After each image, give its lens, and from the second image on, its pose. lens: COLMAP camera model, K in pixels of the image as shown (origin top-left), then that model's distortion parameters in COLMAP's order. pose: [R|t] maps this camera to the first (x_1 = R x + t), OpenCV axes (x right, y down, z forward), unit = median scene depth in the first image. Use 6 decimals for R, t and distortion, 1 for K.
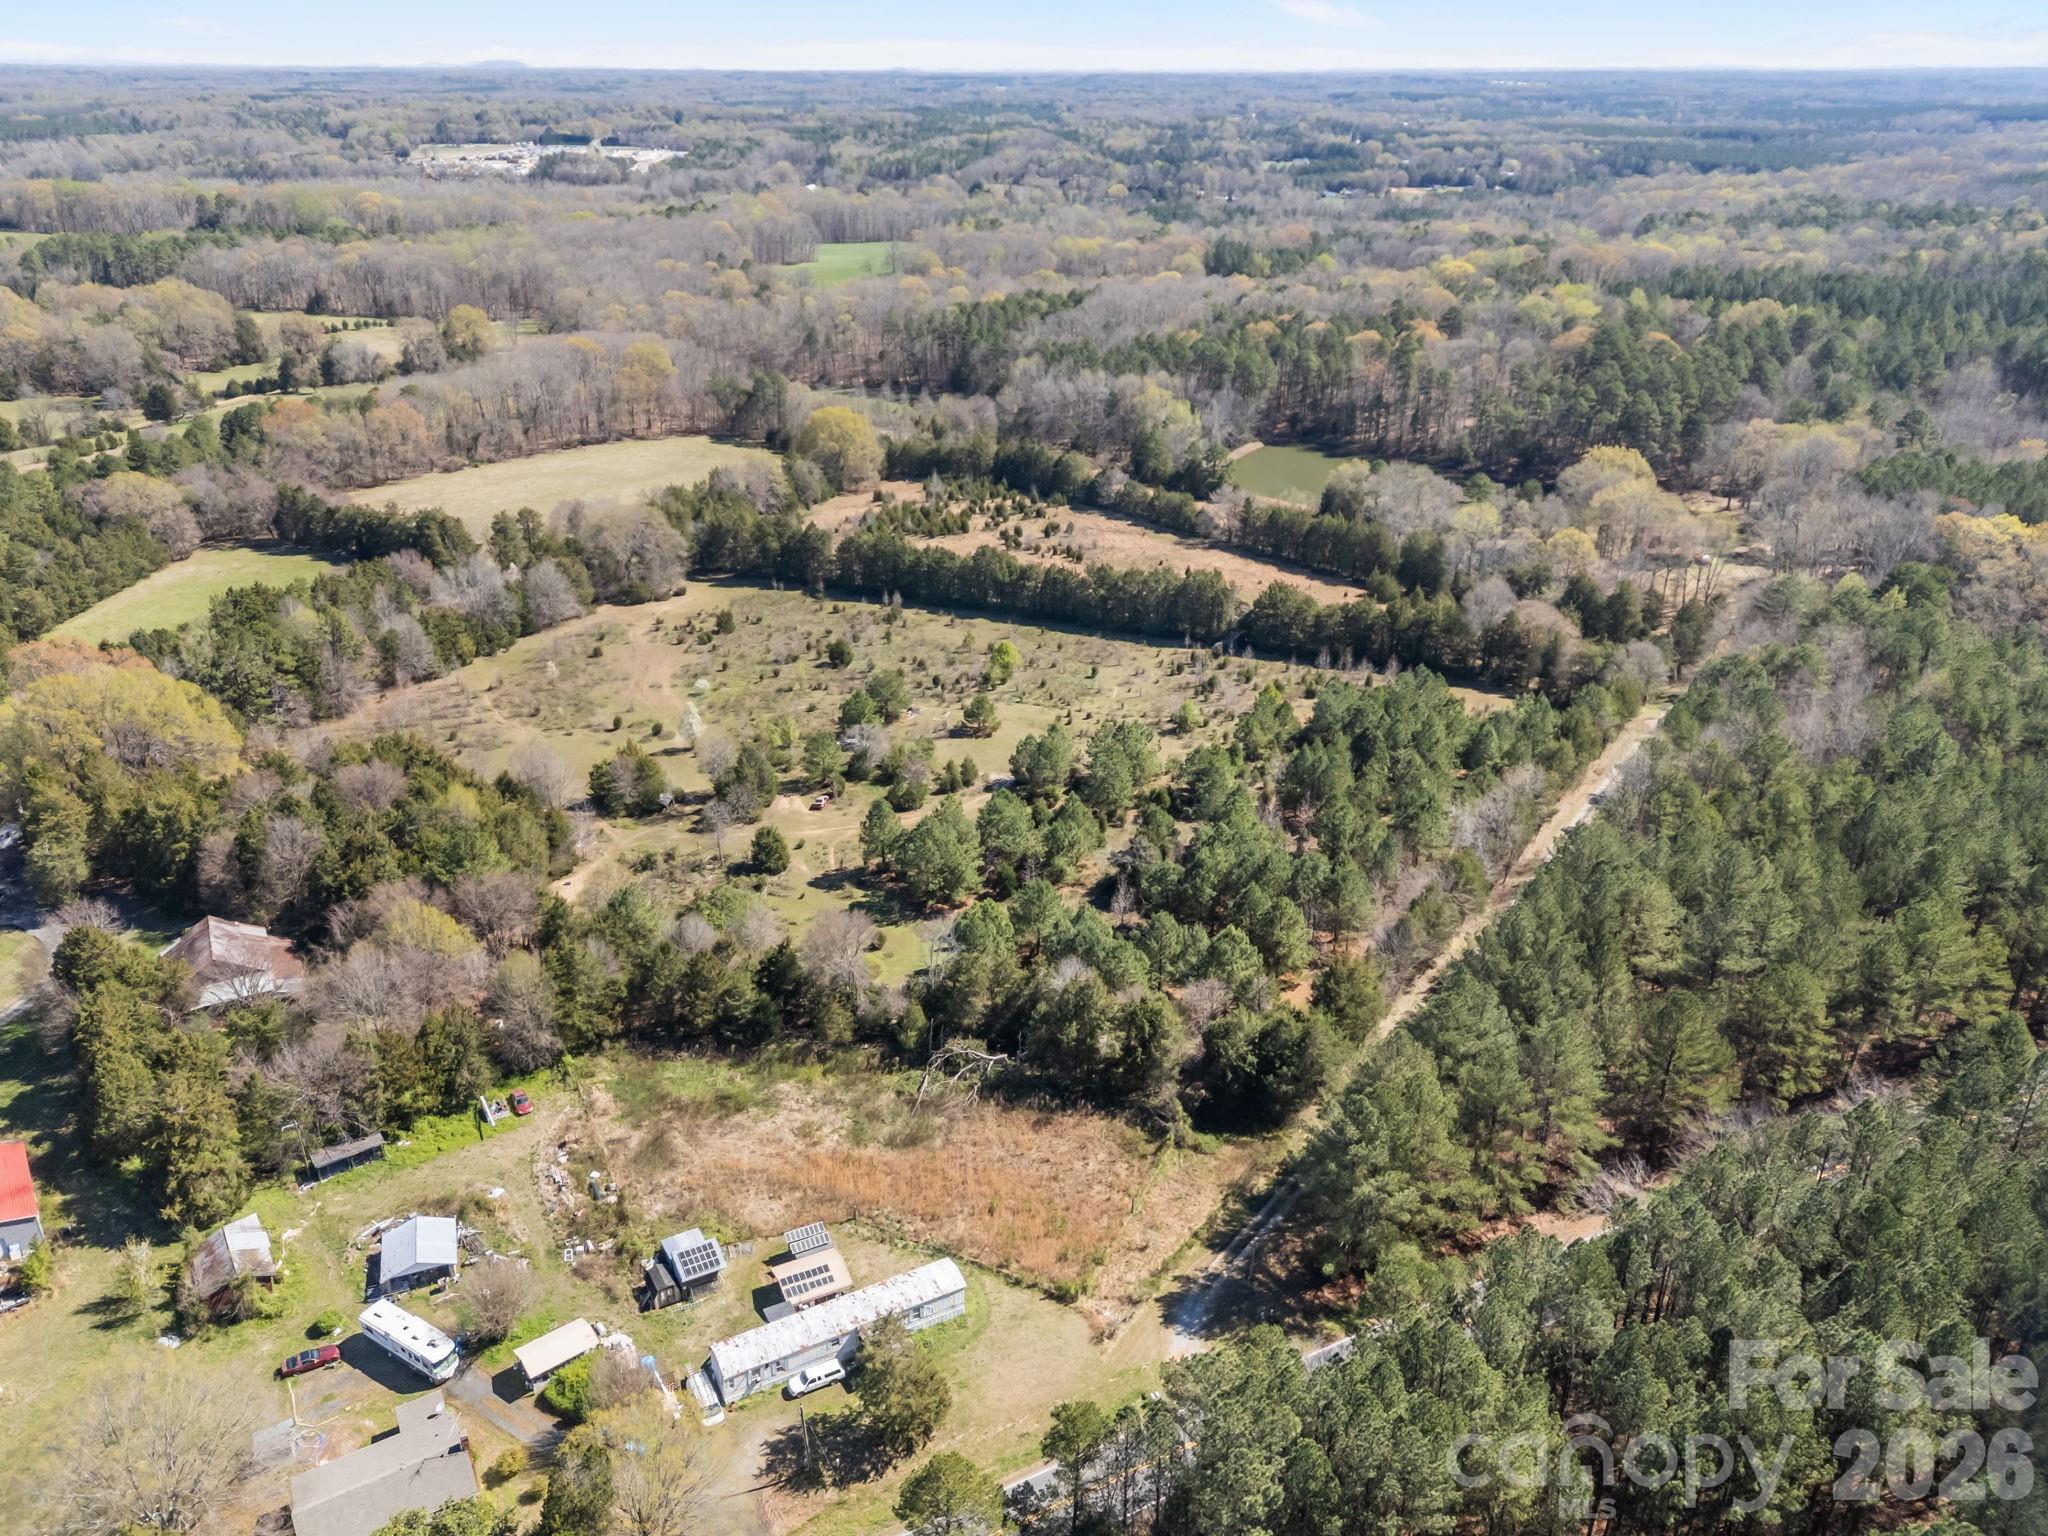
lens RADIAL K [[1453.1, 0, 1039.7], [0, 1453.1, 791.4], [0, 0, 1]] dist [0.076077, -0.064841]
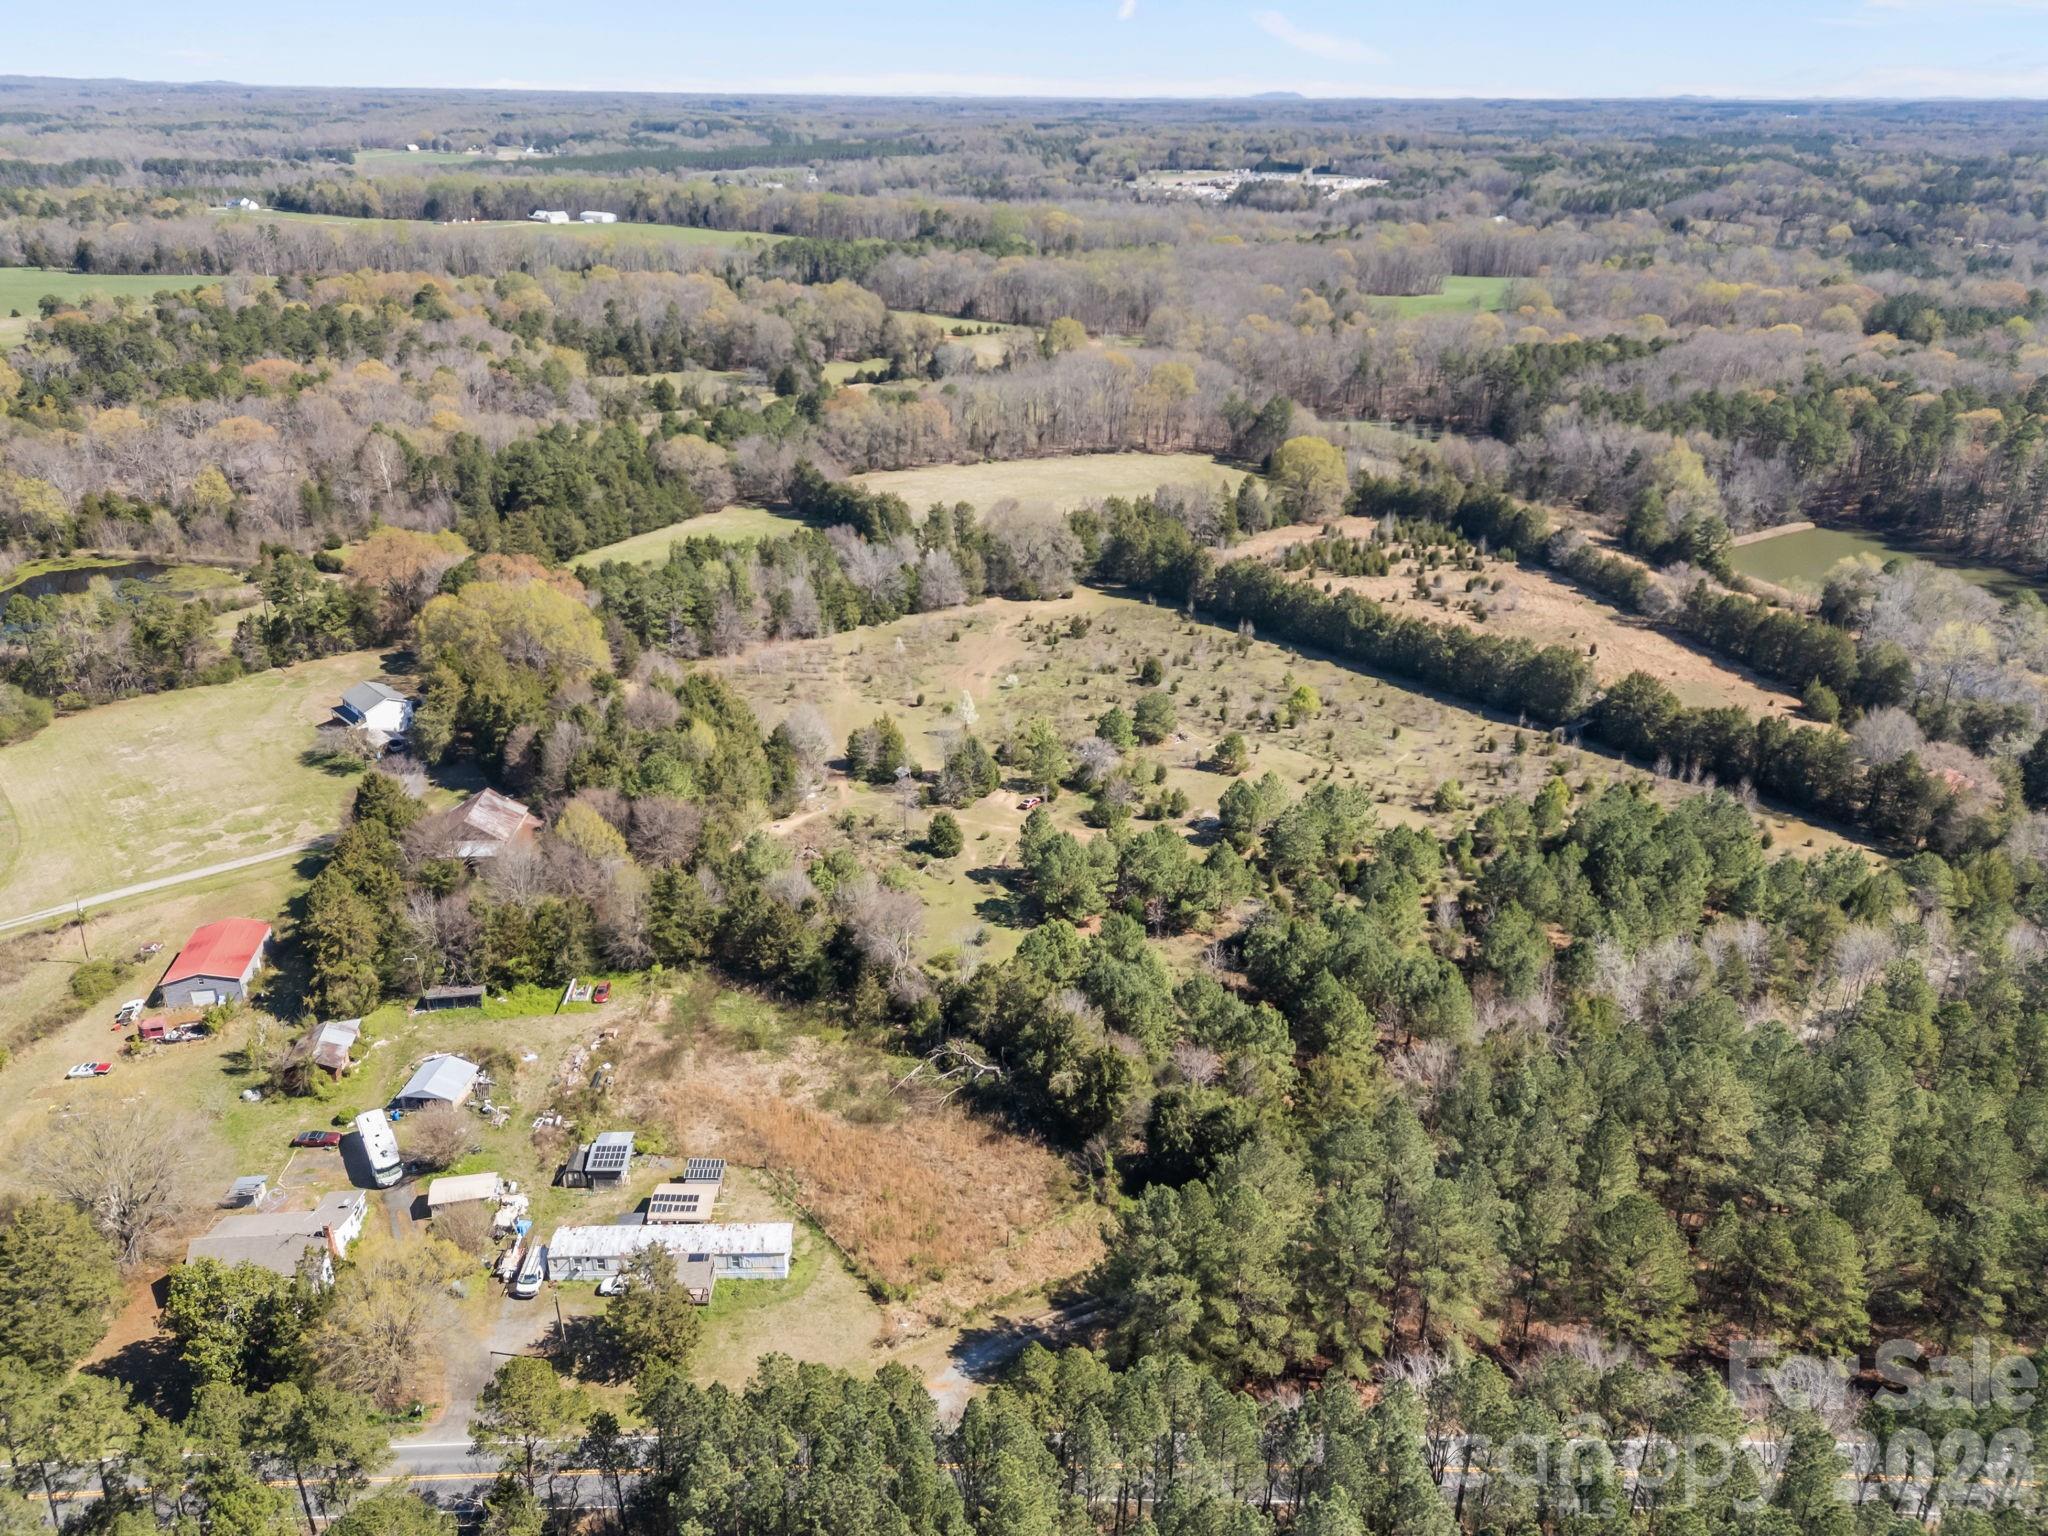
lens RADIAL K [[1453.1, 0, 1039.7], [0, 1453.1, 791.4], [0, 0, 1]] dist [0.076077, -0.064841]
pose [[0.899003, 0.193867, -0.392695, 0.207985], [-0.200145, 0.979439, 0.025339, -0.022691], [0.389533, 0.055816, 0.919320, 0.037301]]
